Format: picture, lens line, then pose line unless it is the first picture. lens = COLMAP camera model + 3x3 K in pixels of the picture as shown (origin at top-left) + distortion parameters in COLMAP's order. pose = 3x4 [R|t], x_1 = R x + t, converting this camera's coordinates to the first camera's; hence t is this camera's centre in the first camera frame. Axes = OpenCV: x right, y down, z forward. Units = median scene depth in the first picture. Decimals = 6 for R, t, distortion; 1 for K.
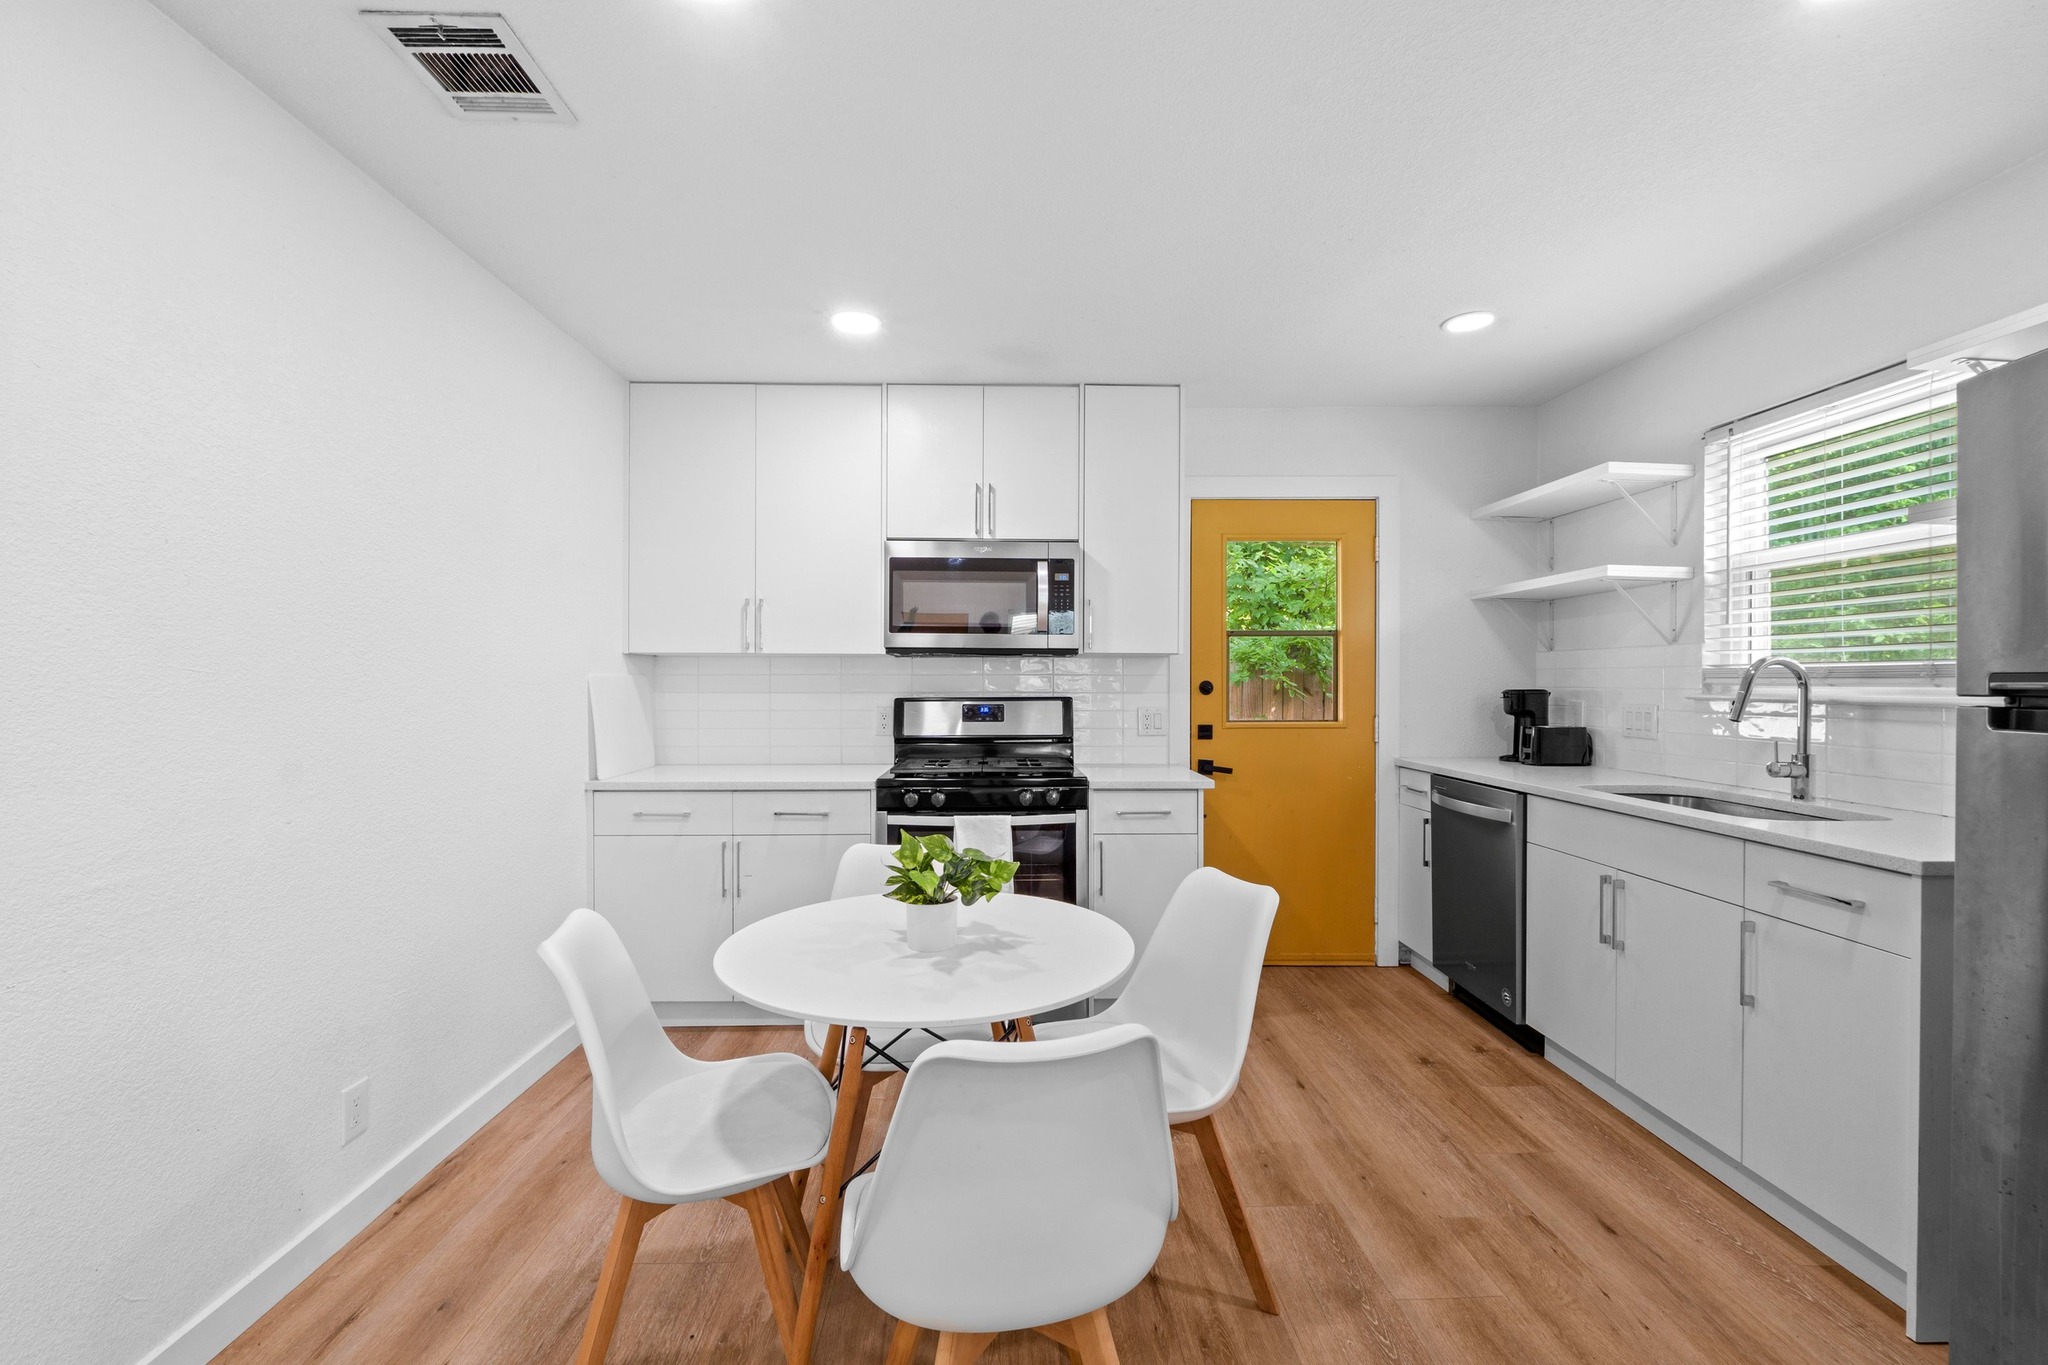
lens RADIAL K [[875.8, 0, 1020.4], [0, 875.8, 675.7], [0, 0, 1]] dist [-0.006907, 0.000286]
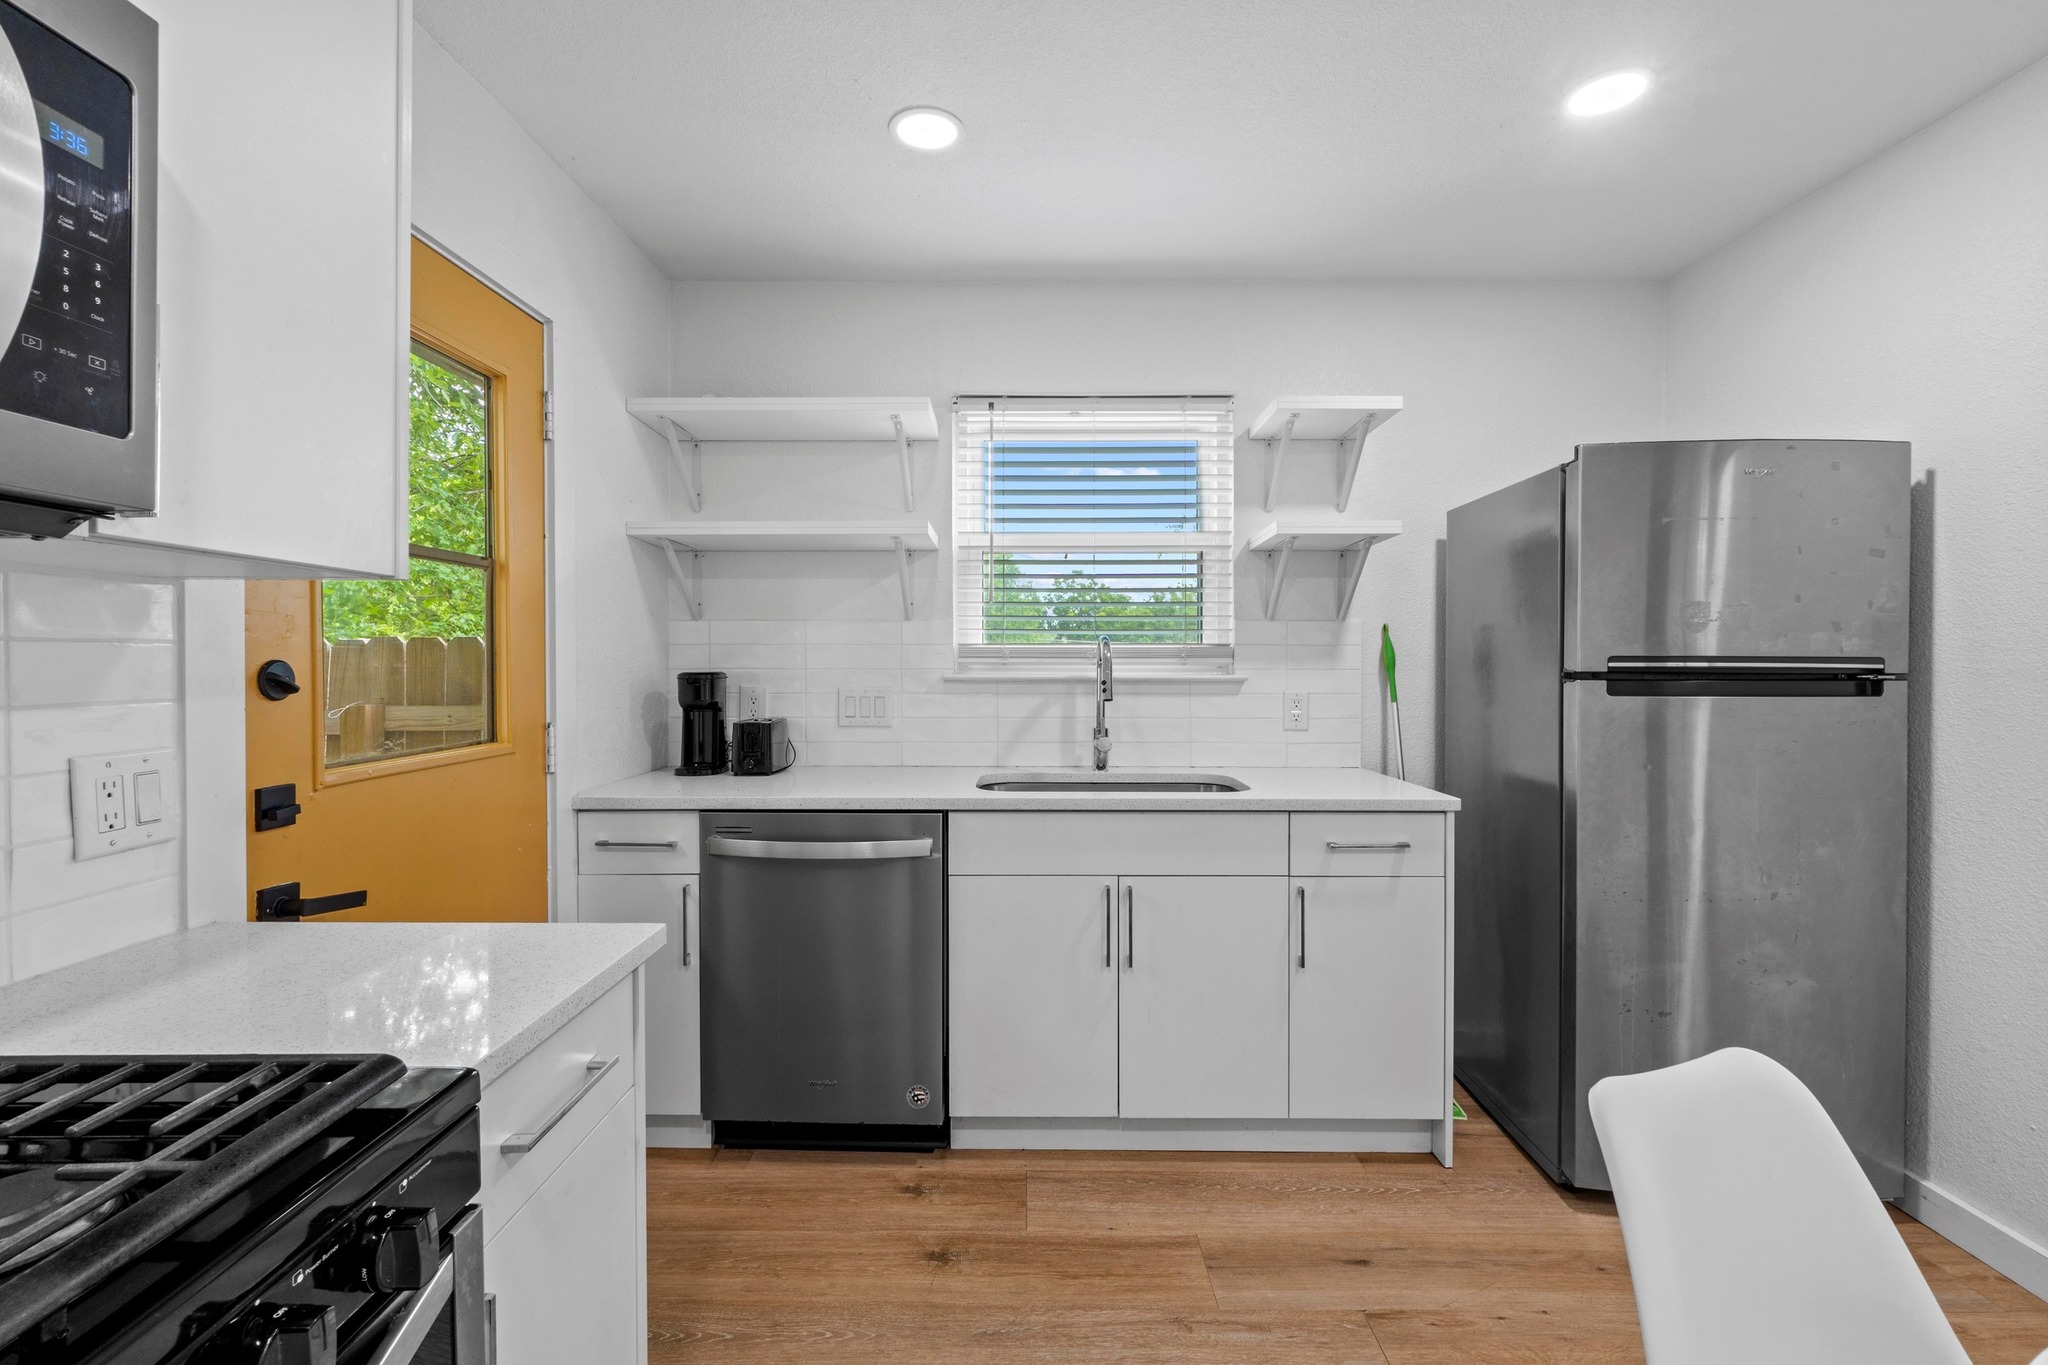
lens RADIAL K [[875.8, 0, 1020.2], [0, 875.8, 667.8], [0, 0, 1]] dist [-0.006907, 0.000286]
pose [[0.031424, -0.009186, 0.999464, -0.156089], [-0.006872, 0.999932, 0.009406, 0.004529], [-0.999483, -0.007163, 0.031358, 0.859110]]
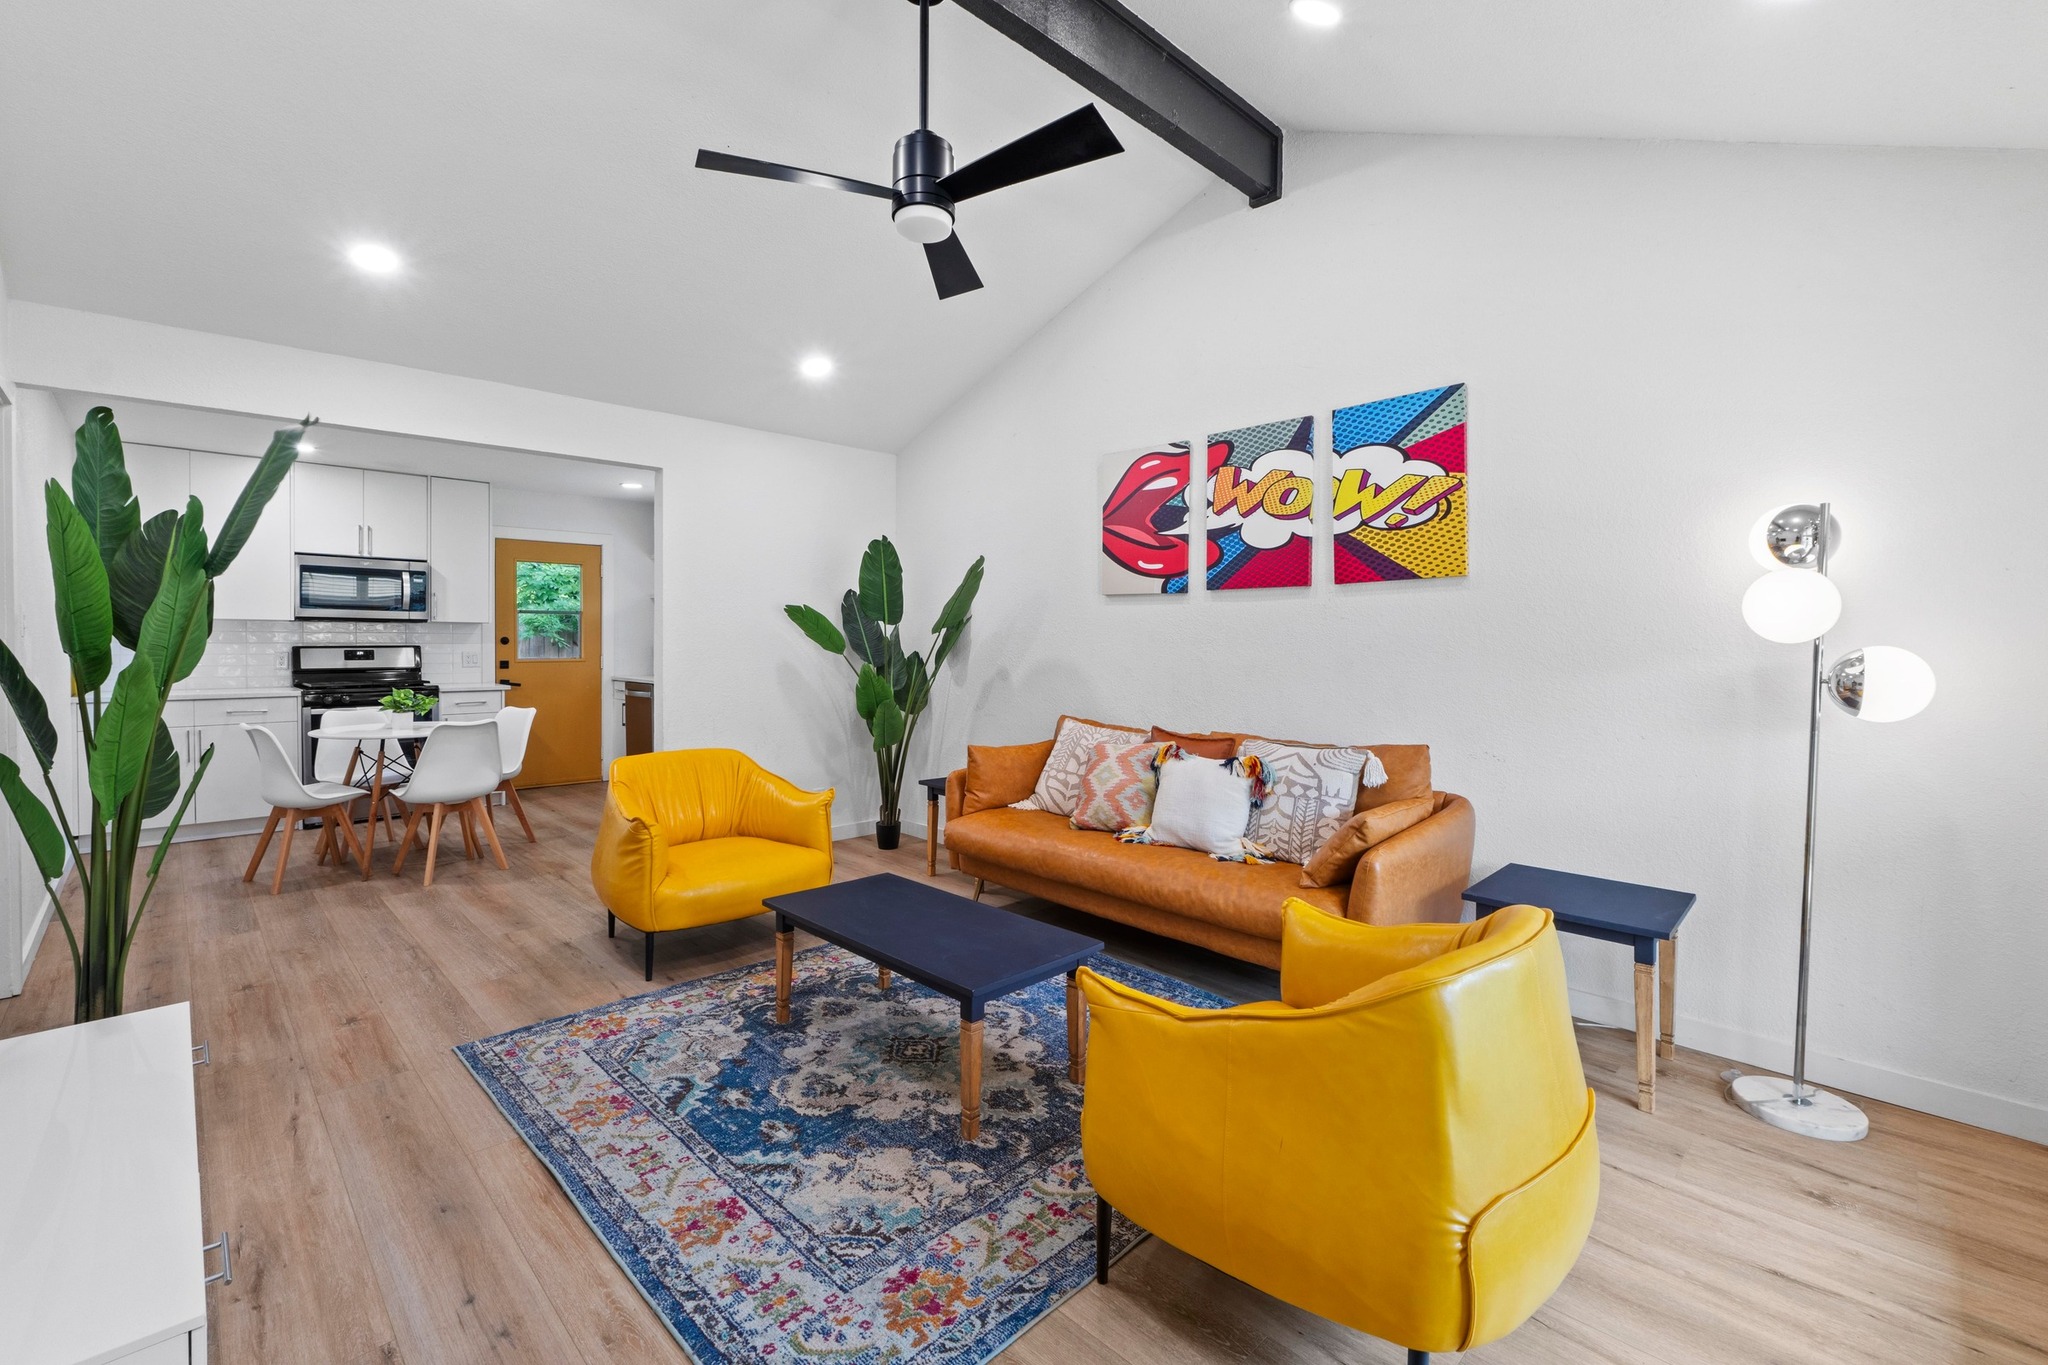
lens RADIAL K [[875.8, 0, 1016.6], [0, 875.8, 653.4], [0, 0, 1]] dist [-0.006907, 0.000286]
pose [[0.731955, -0.007513, 0.681312, -0.316611], [-0.009141, 0.999741, 0.020845, -0.009520], [-0.681292, -0.021485, 0.731697, -1.356917]]
